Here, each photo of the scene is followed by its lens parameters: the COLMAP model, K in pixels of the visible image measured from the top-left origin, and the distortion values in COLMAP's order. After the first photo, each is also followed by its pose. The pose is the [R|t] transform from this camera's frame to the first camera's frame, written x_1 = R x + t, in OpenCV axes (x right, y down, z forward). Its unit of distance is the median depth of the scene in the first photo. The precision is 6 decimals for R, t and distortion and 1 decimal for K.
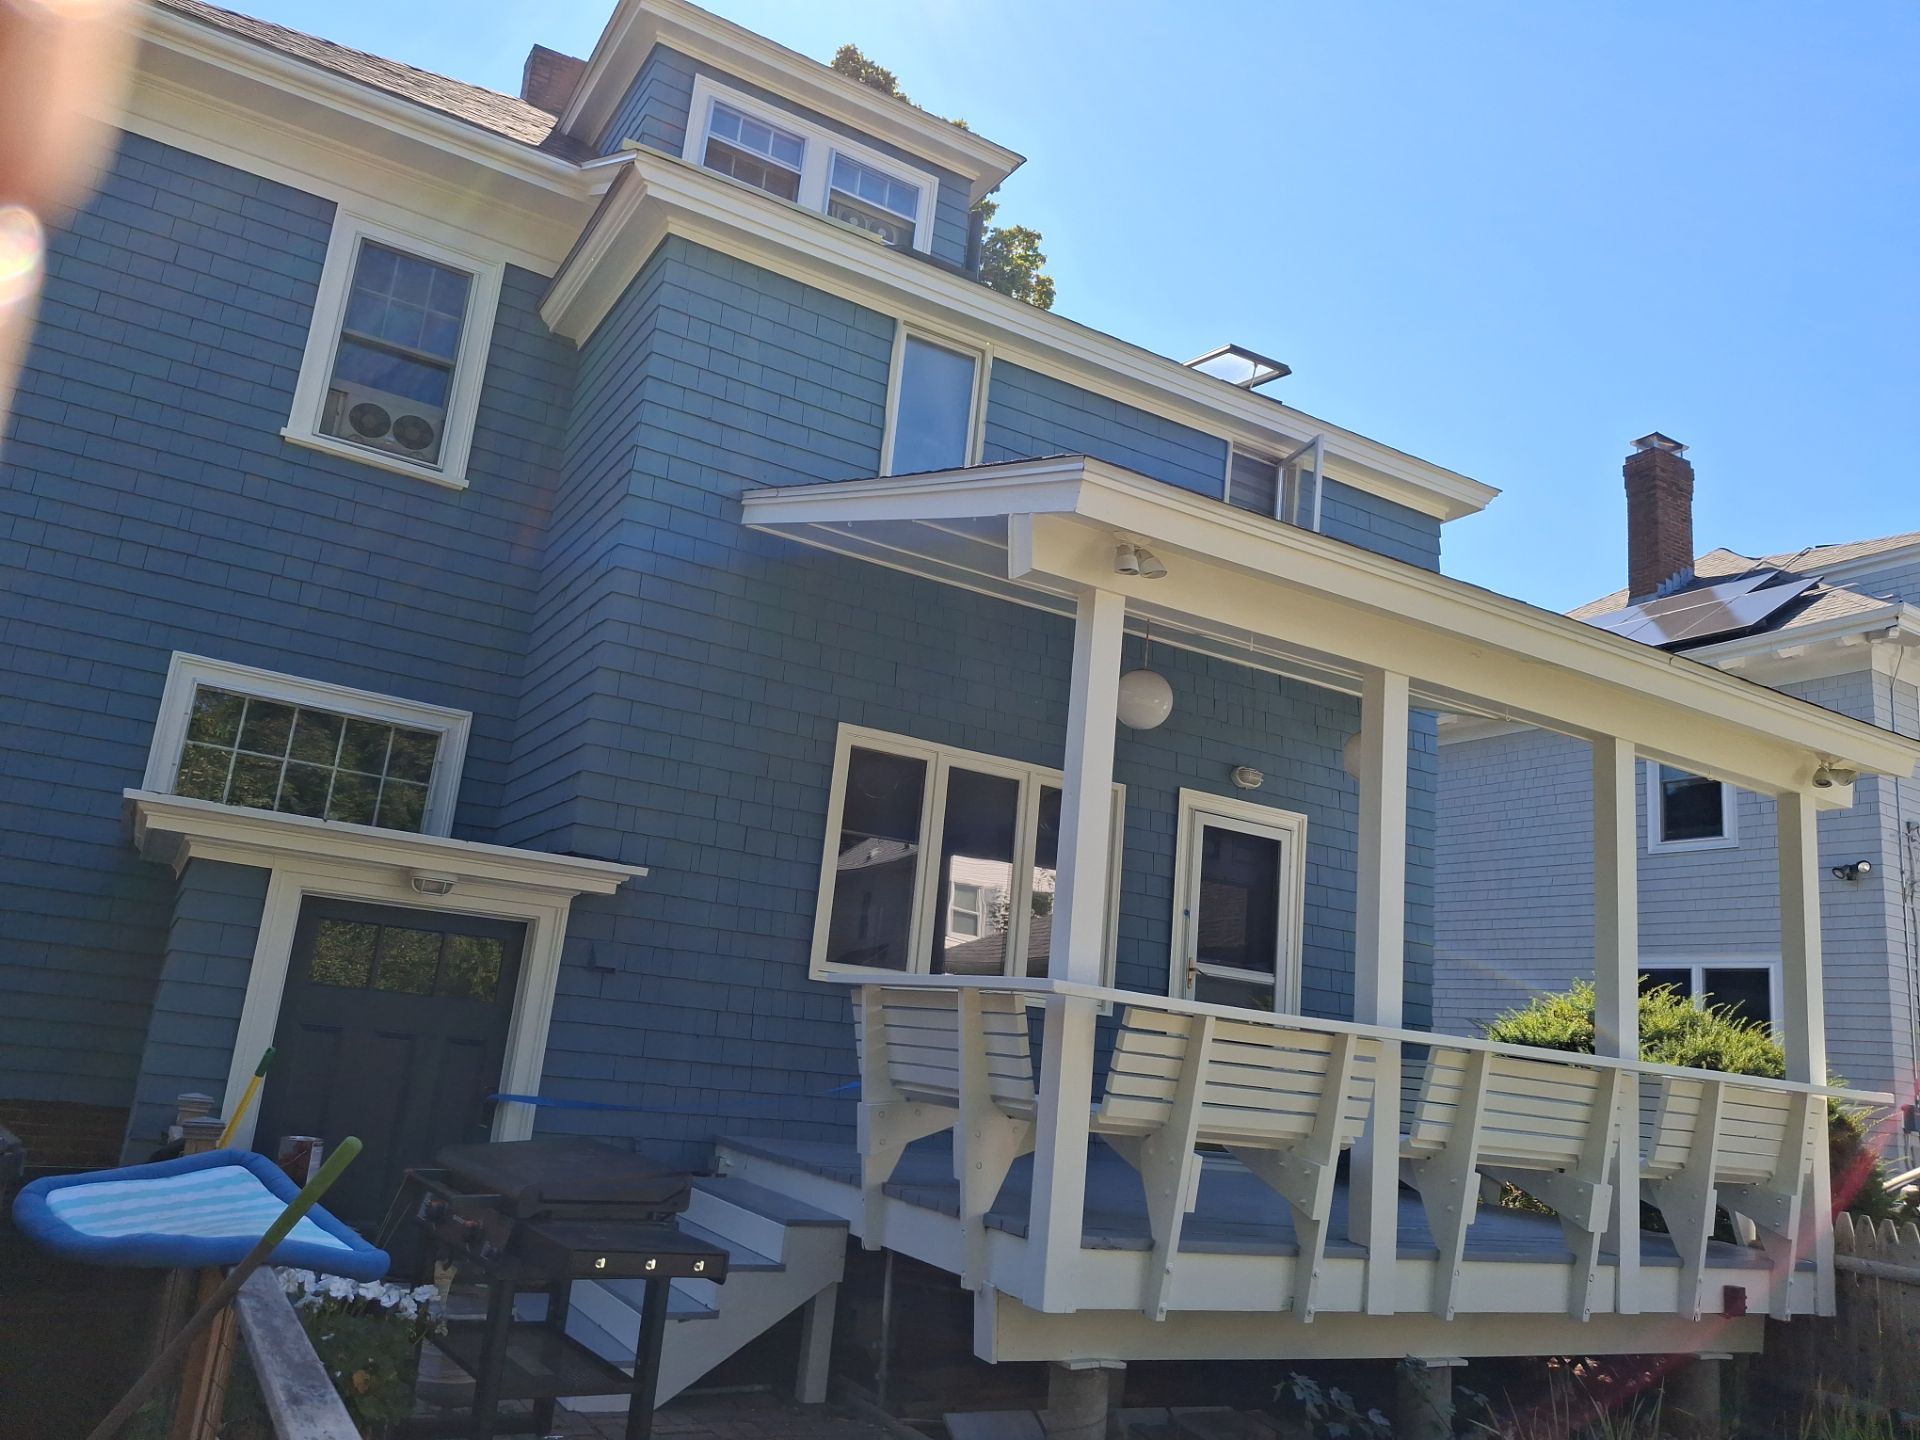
lens RADIAL K [[1434.7, 0, 952.0], [0, 1434.7, 711.9], [0, 0, 1]] dist [0.090445, -0.151225]
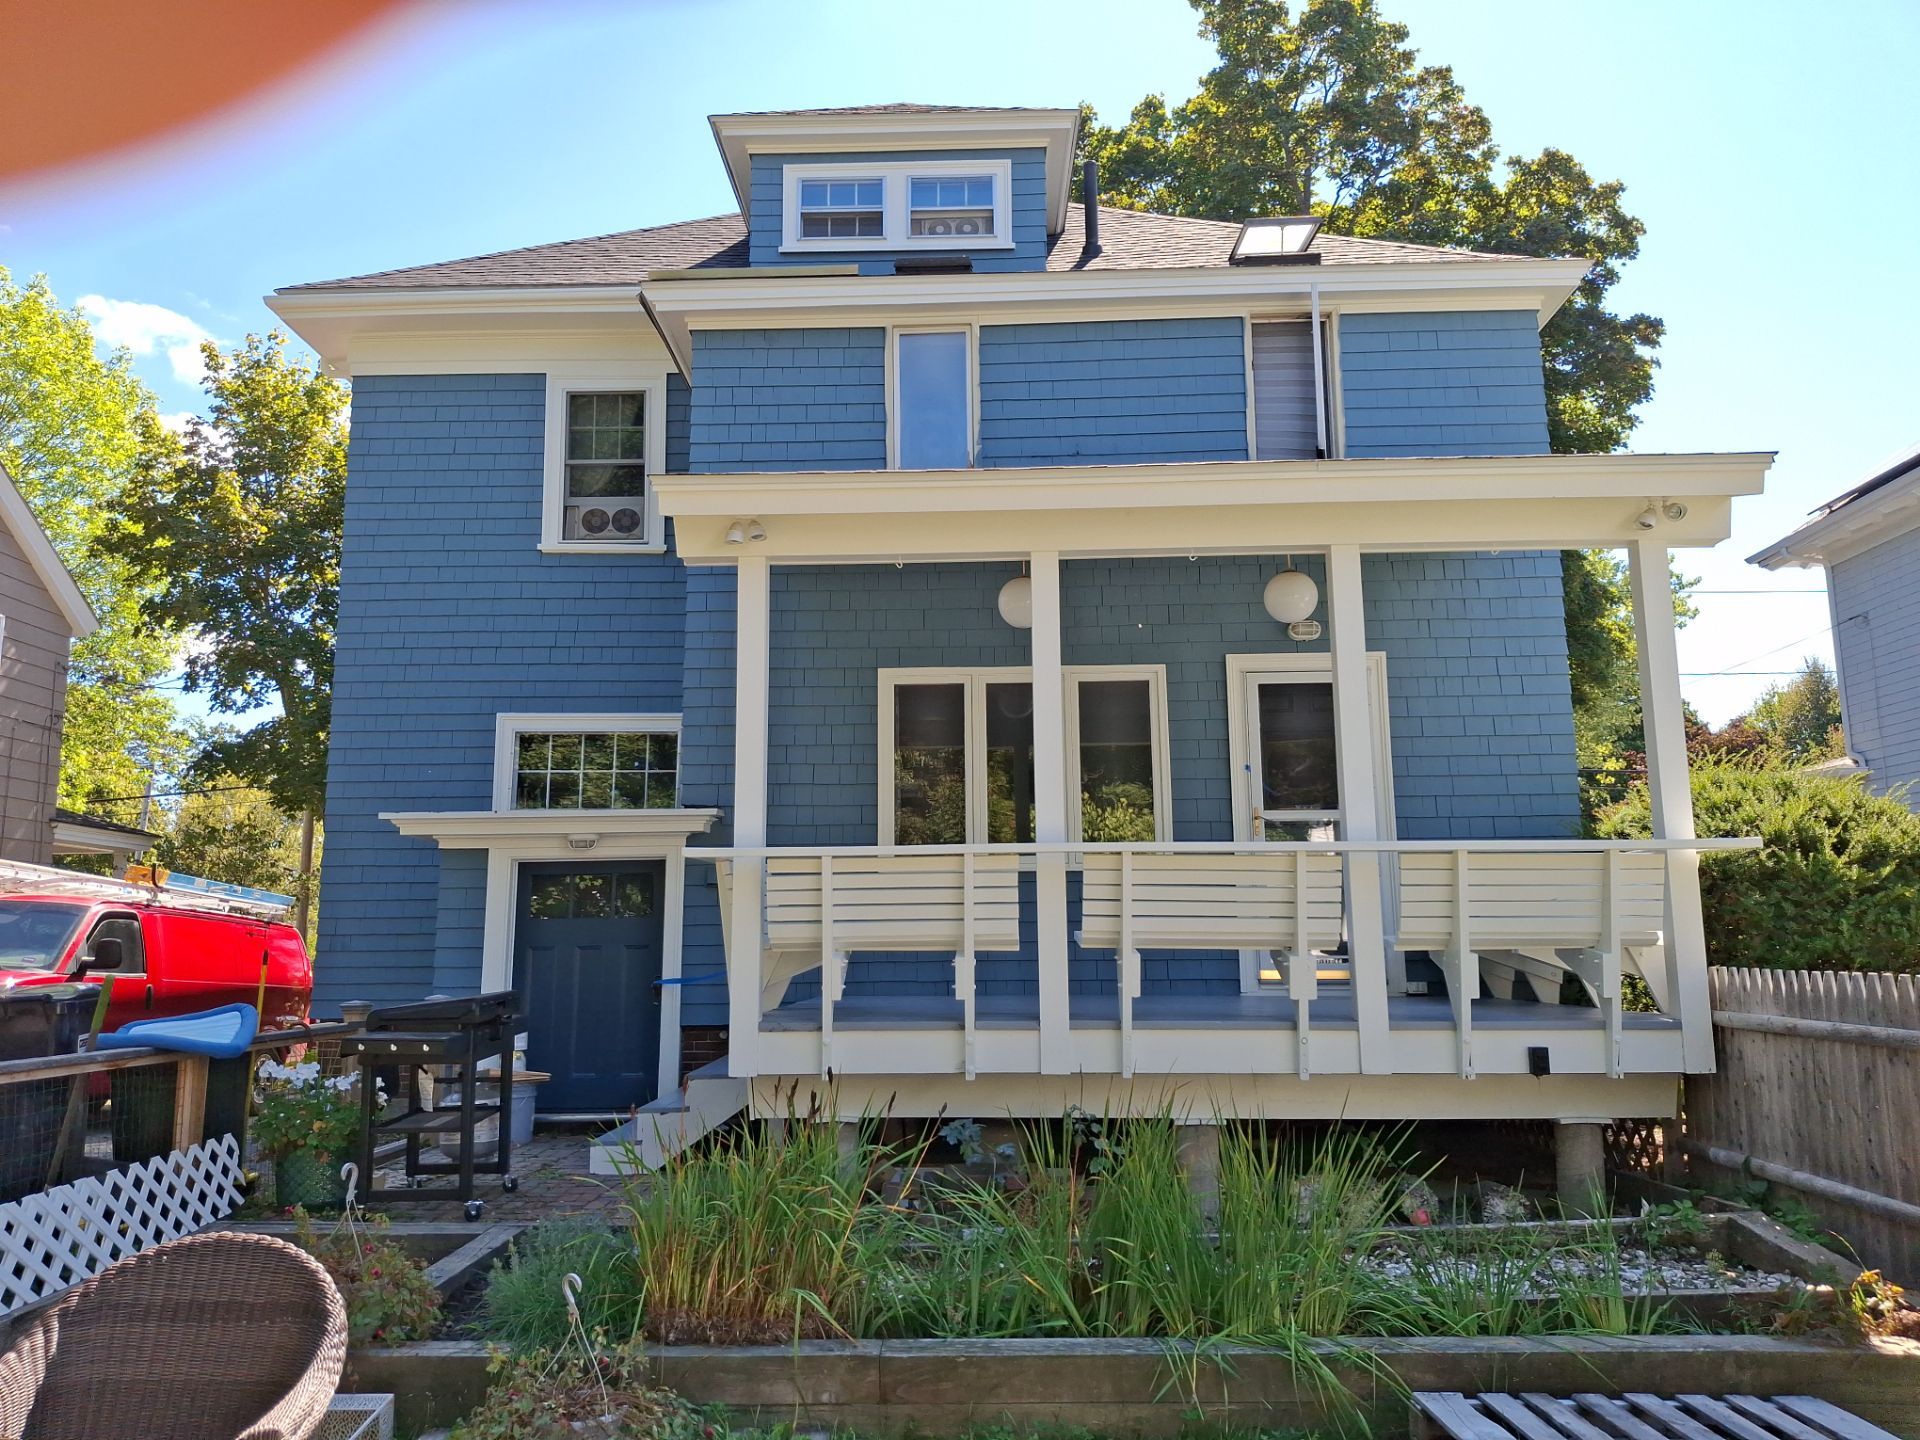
lens RADIAL K [[1434.3, 0, 949.1], [0, 1434.3, 724.1], [0, 0, 1]] dist [0.091162, -0.150316]
pose [[0.844031, -0.186292, -0.502898, 0.517708], [0.211576, 0.977337, -0.006947, 0.066787], [0.492795, -0.100538, 0.864318, -0.042848]]
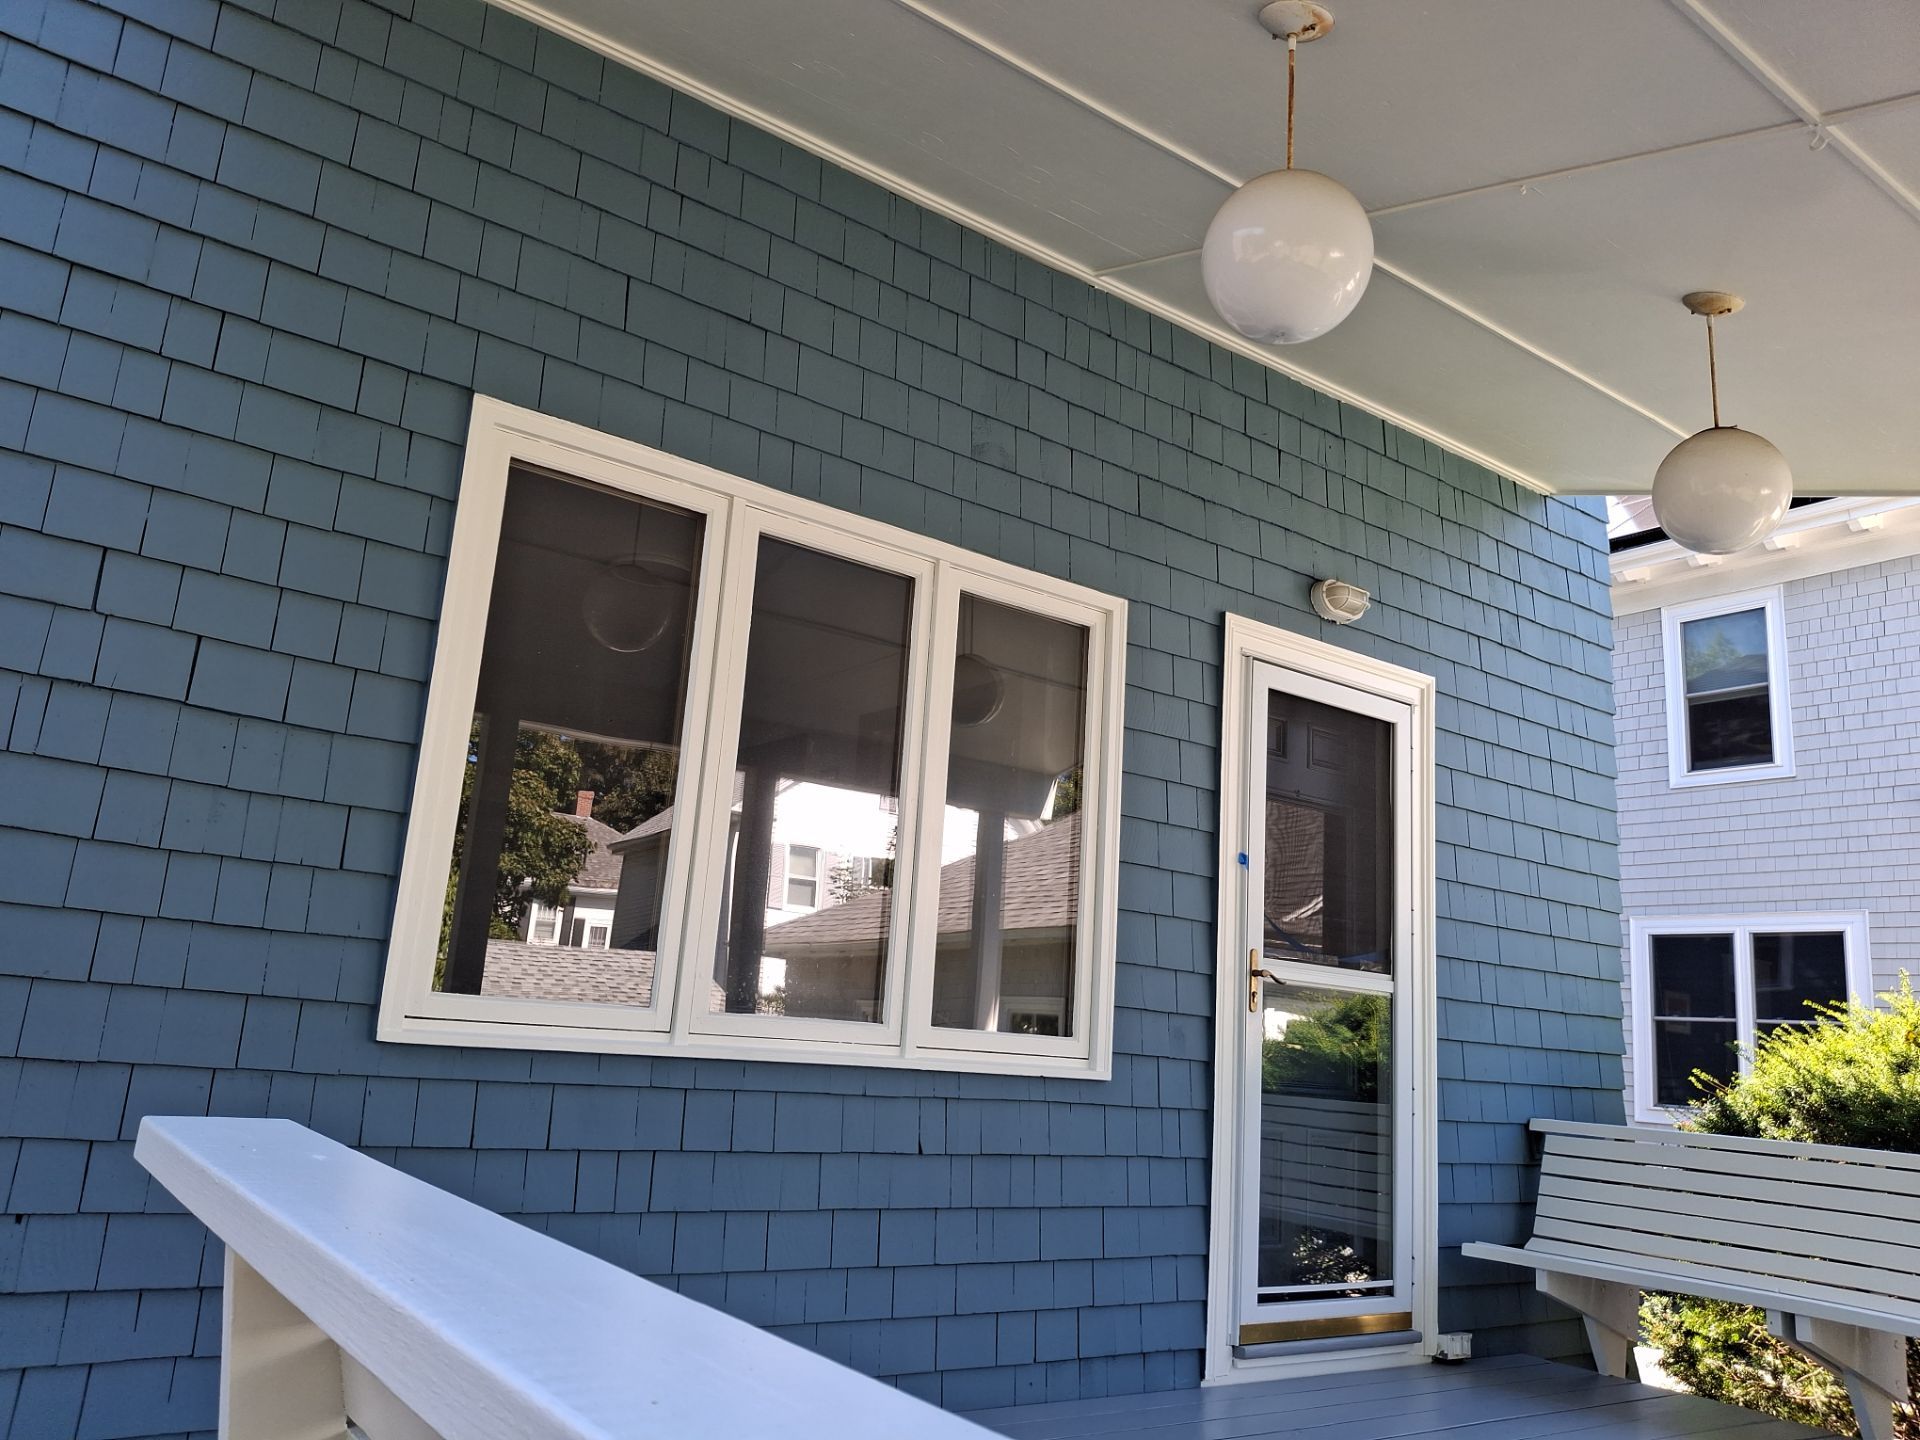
lens RADIAL K [[1434.7, 0, 952.0], [0, 1434.7, 711.9], [0, 0, 1]] dist [0.090445, -0.151225]
pose [[0.993498, -0.002234, 0.113829, 0.006021], [-0.000195, 0.999773, 0.021324, 0.076723], [-0.113851, -0.021207, 0.993272, 0.510022]]
